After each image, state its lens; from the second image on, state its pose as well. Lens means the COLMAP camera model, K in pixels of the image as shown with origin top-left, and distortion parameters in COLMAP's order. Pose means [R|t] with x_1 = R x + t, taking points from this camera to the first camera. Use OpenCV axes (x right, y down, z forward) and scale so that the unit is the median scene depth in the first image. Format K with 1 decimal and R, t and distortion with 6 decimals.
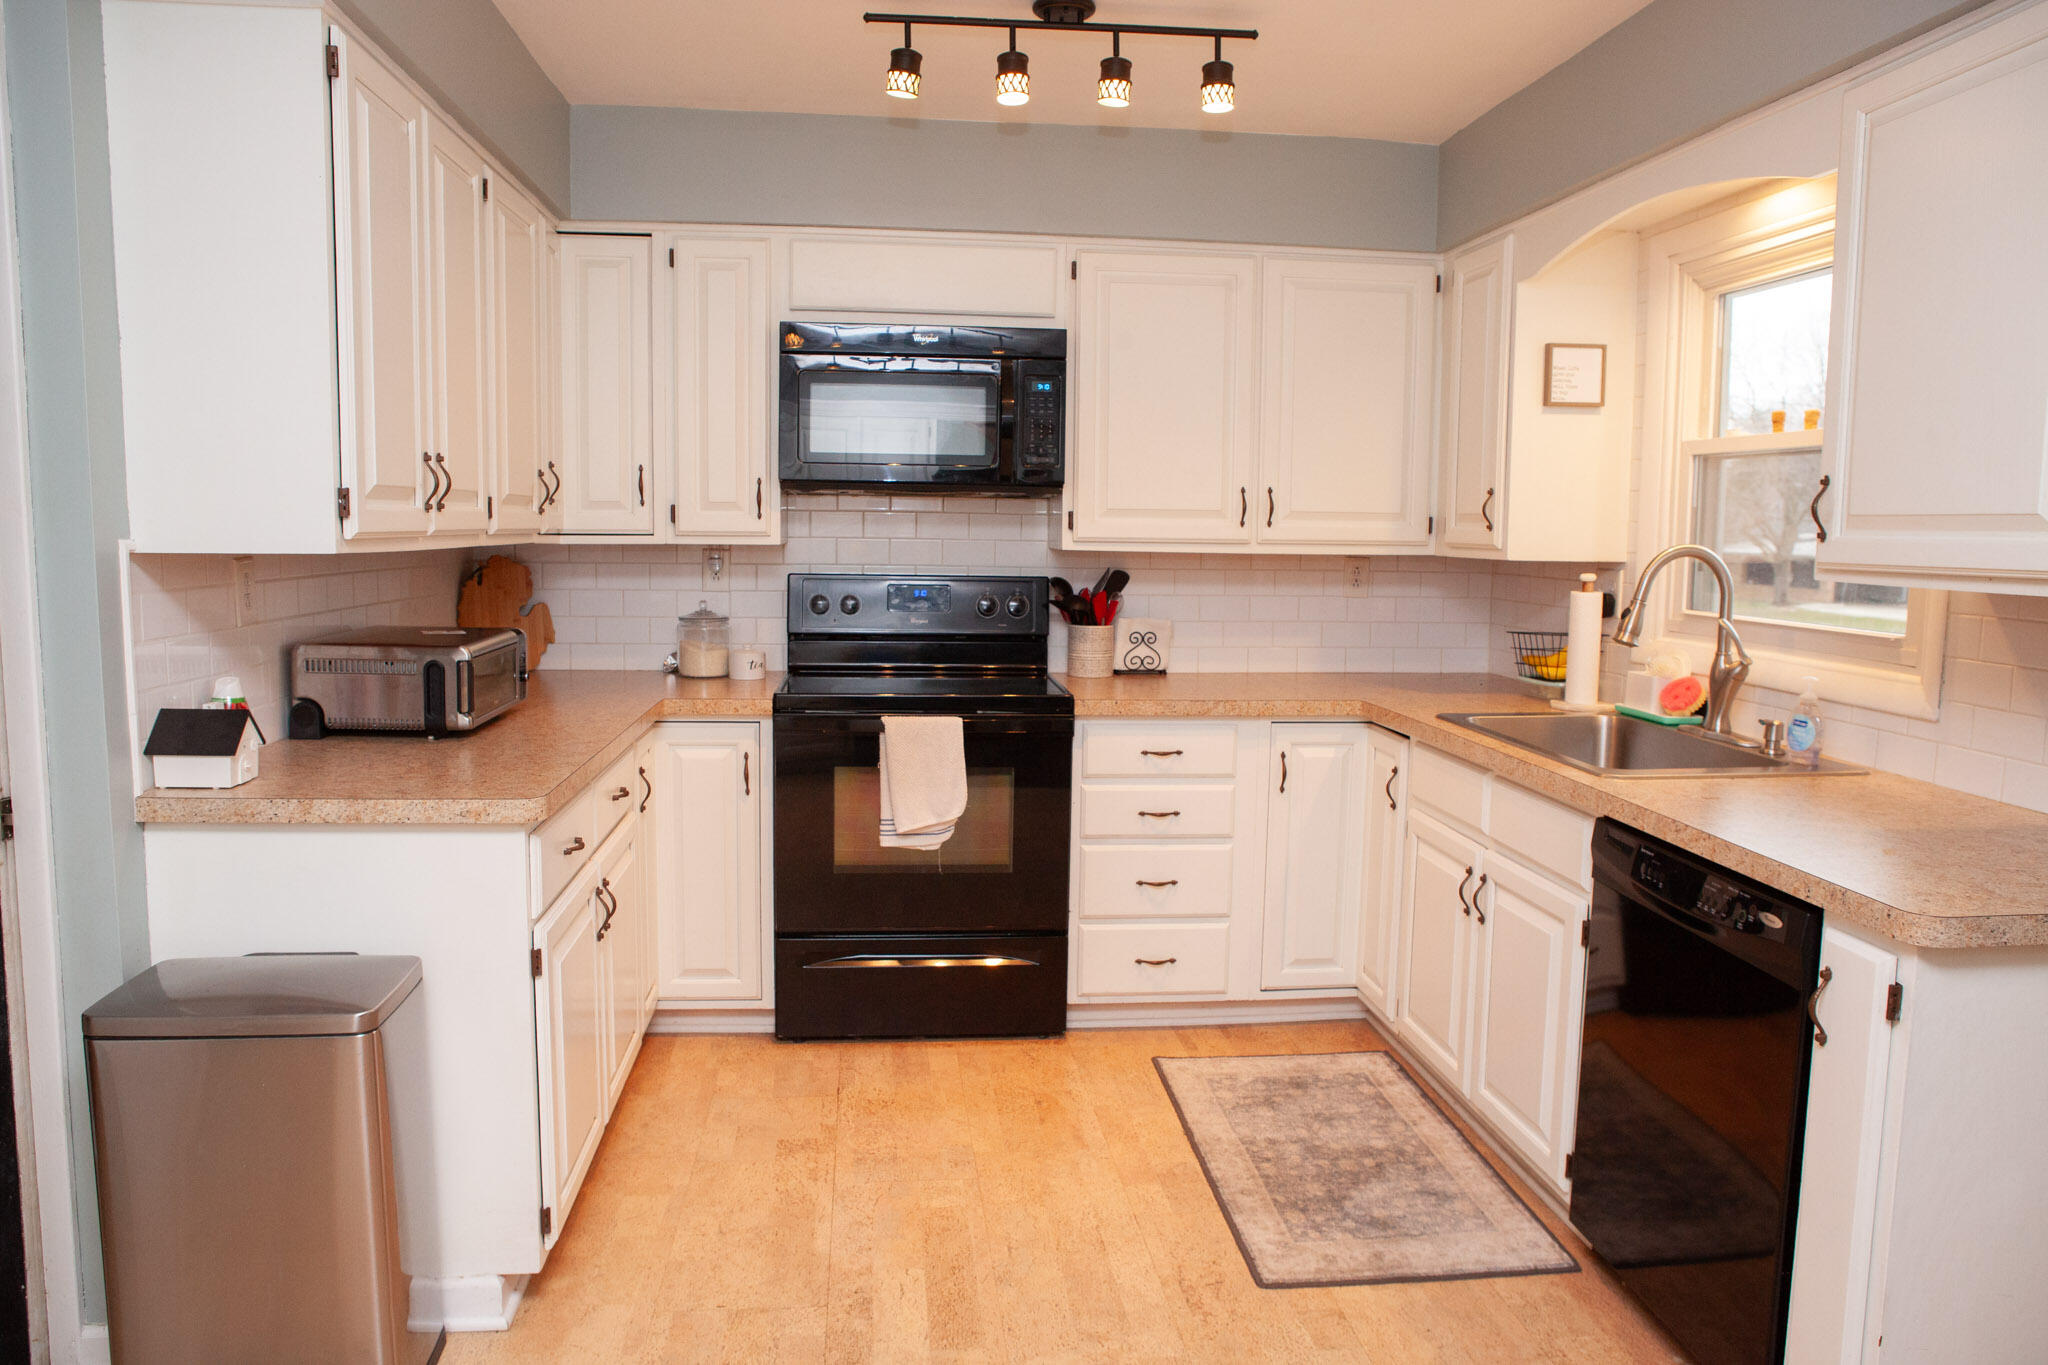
lens RADIAL K [[1407.4, 0, 1025.6], [0, 1407.4, 681.1], [0, 0, 1]] dist [-0.084192, 0.024926]
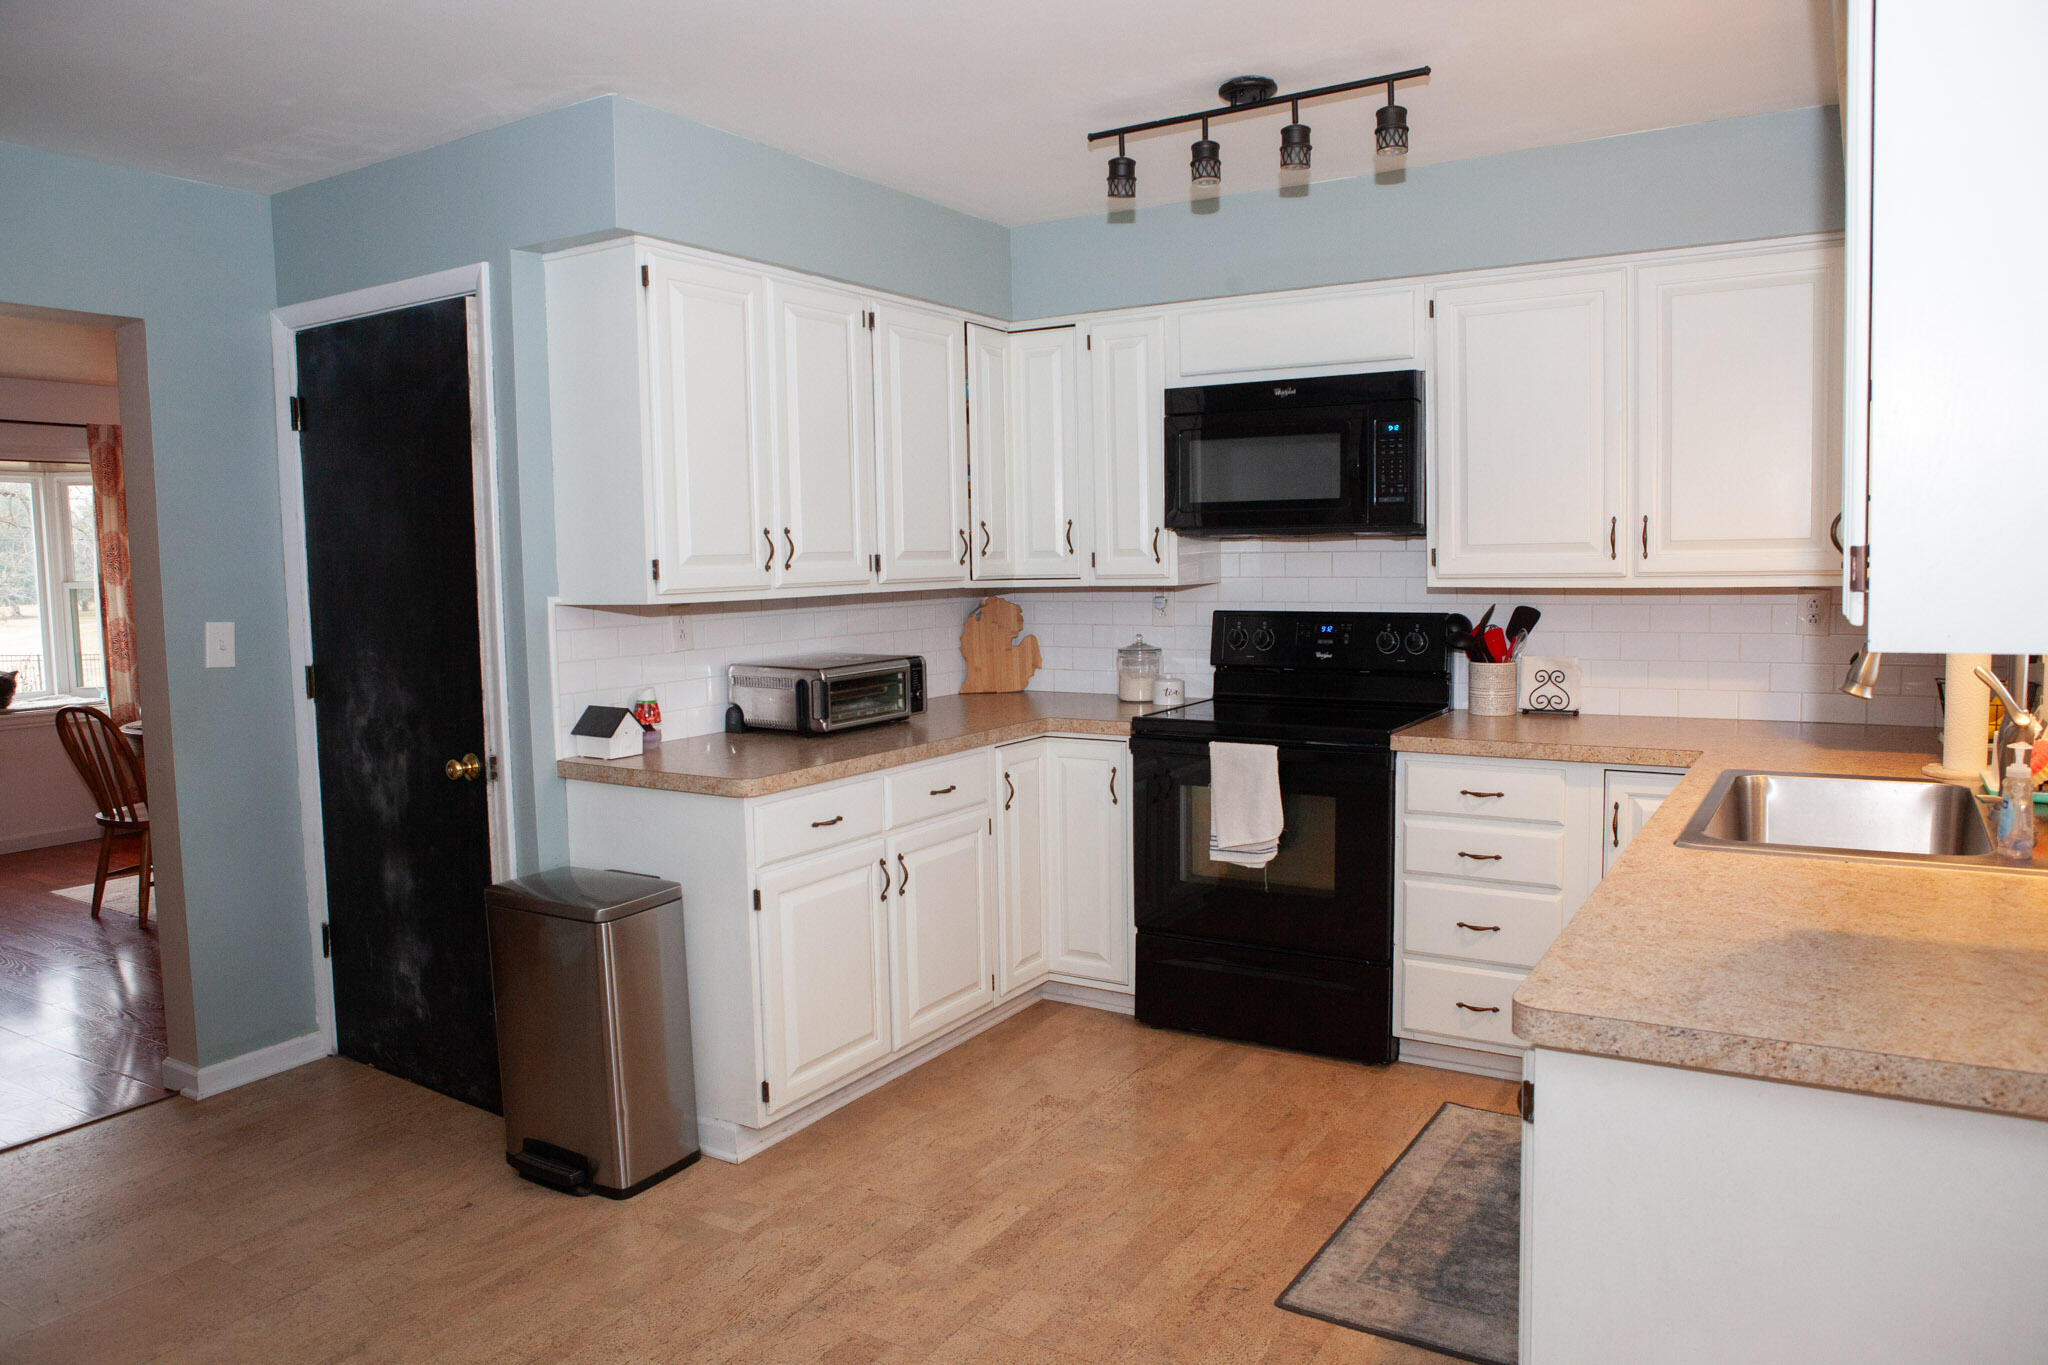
lens RADIAL K [[1407.4, 0, 1020.1], [0, 1407.4, 678.4], [0, 0, 1]] dist [-0.084192, 0.024926]
pose [[0.787904, 0.024473, -0.615311, 0.437740], [-0.037815, 0.999247, -0.008679, -0.008525], [0.614636, 0.030106, 0.788236, 0.038360]]
